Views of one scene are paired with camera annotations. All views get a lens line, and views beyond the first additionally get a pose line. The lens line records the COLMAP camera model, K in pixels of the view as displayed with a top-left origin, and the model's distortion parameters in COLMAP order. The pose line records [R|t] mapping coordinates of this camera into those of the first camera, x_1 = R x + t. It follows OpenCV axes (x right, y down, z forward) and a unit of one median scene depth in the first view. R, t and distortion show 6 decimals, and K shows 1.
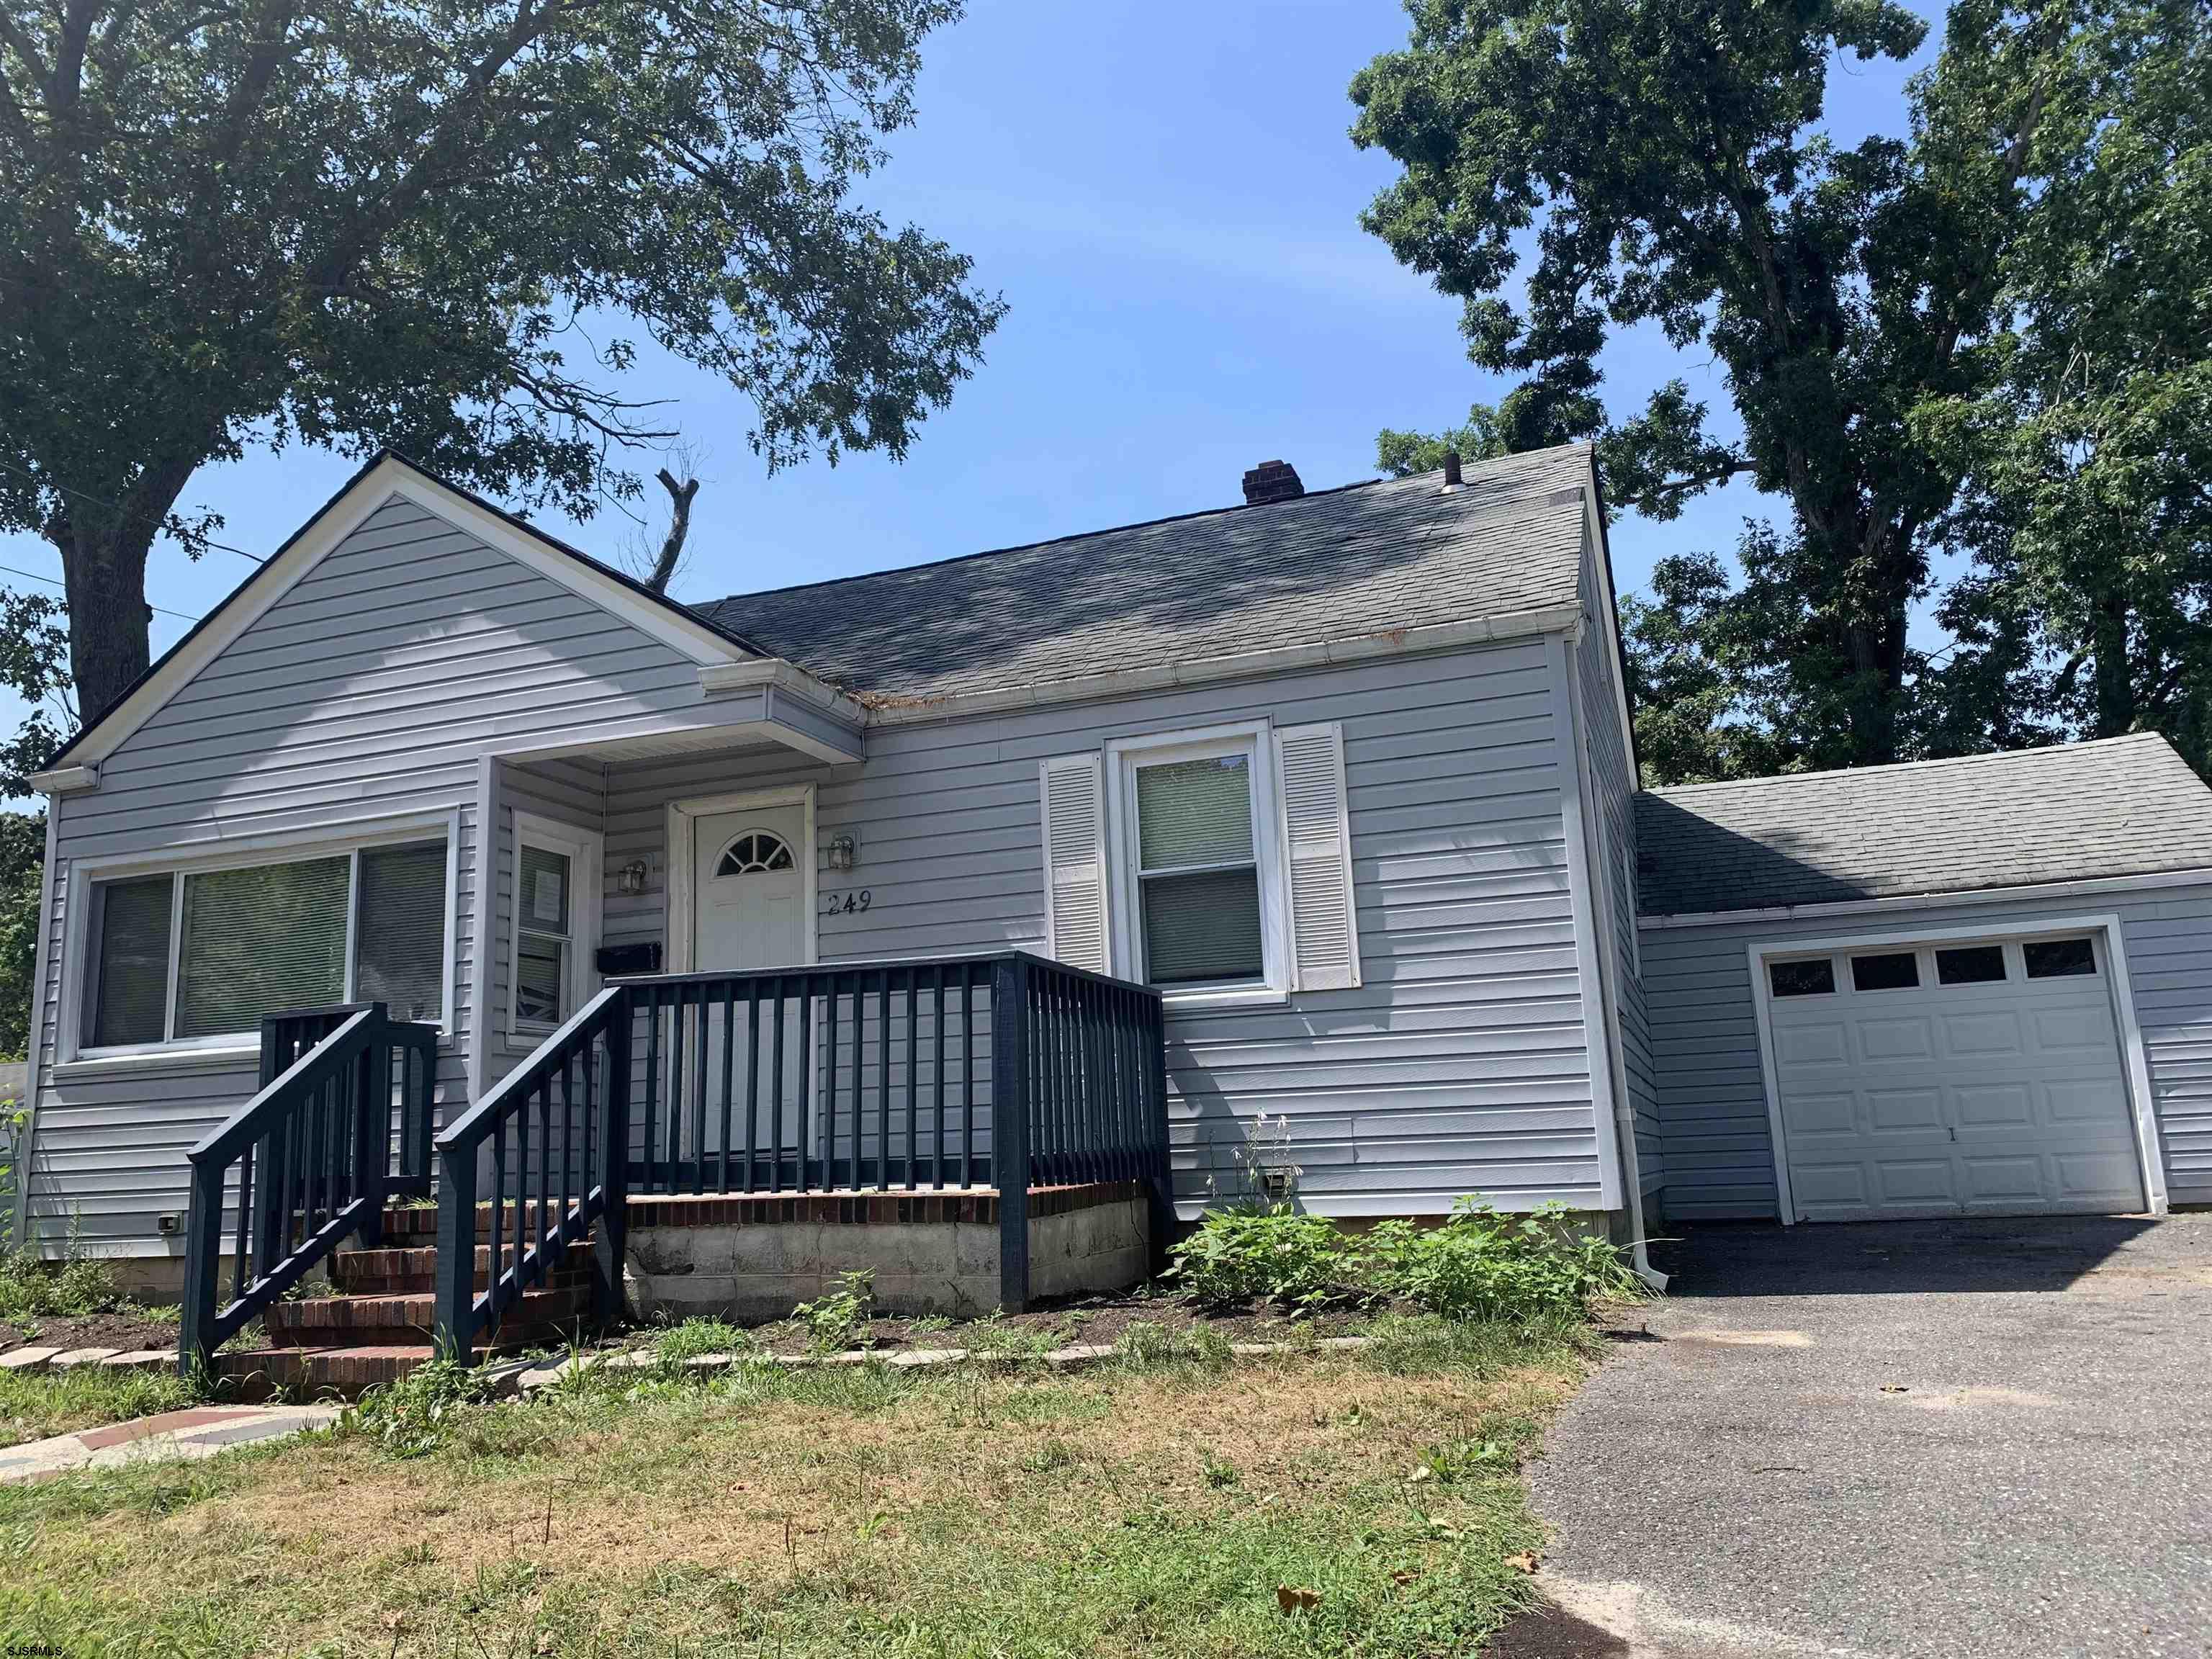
lens RADIAL K [[1679.5, 0, 1061.4], [0, 1679.5, 823.6], [0, 0, 1]] dist [0.047087, -0.047510]
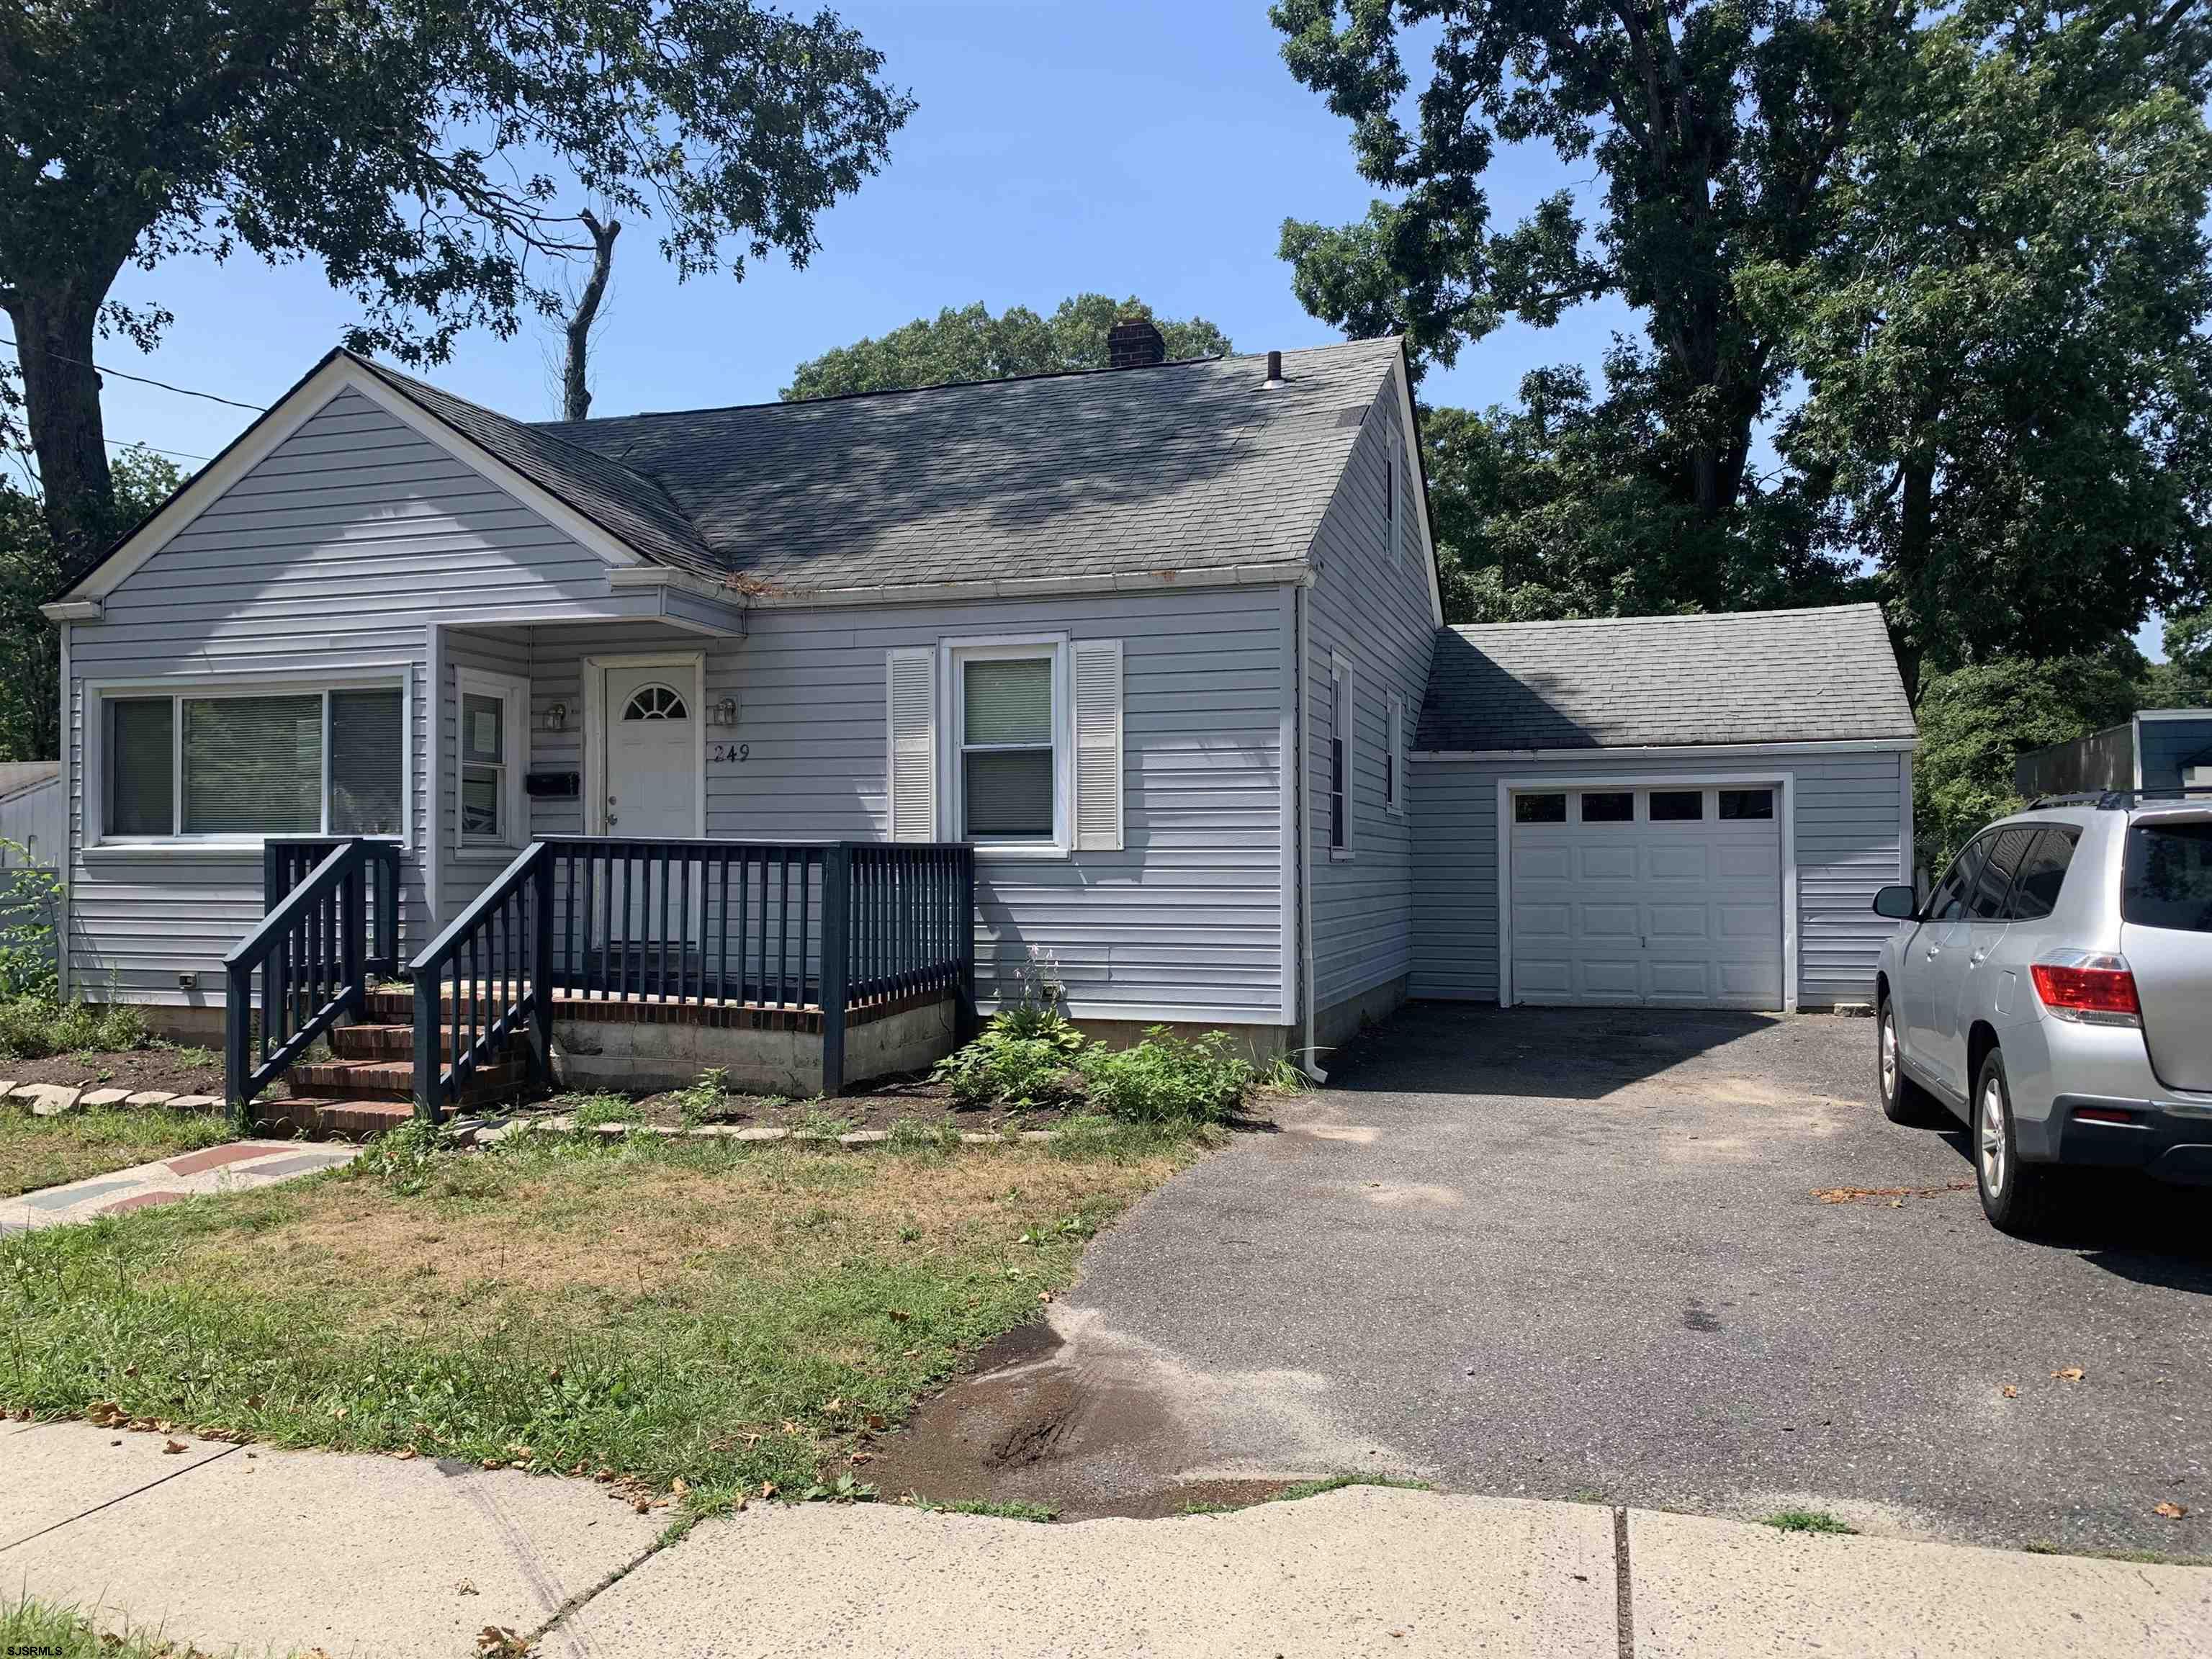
lens RADIAL K [[1679.5, 0, 1043.0], [0, 1679.5, 837.3], [0, 0, 1]] dist [0.047087, -0.047510]
pose [[0.998726, 0.039056, 0.031954, 0.063430], [-0.044334, 0.981559, 0.185948, -0.127179], [-0.024102, -0.187128, 0.982040, -0.226555]]
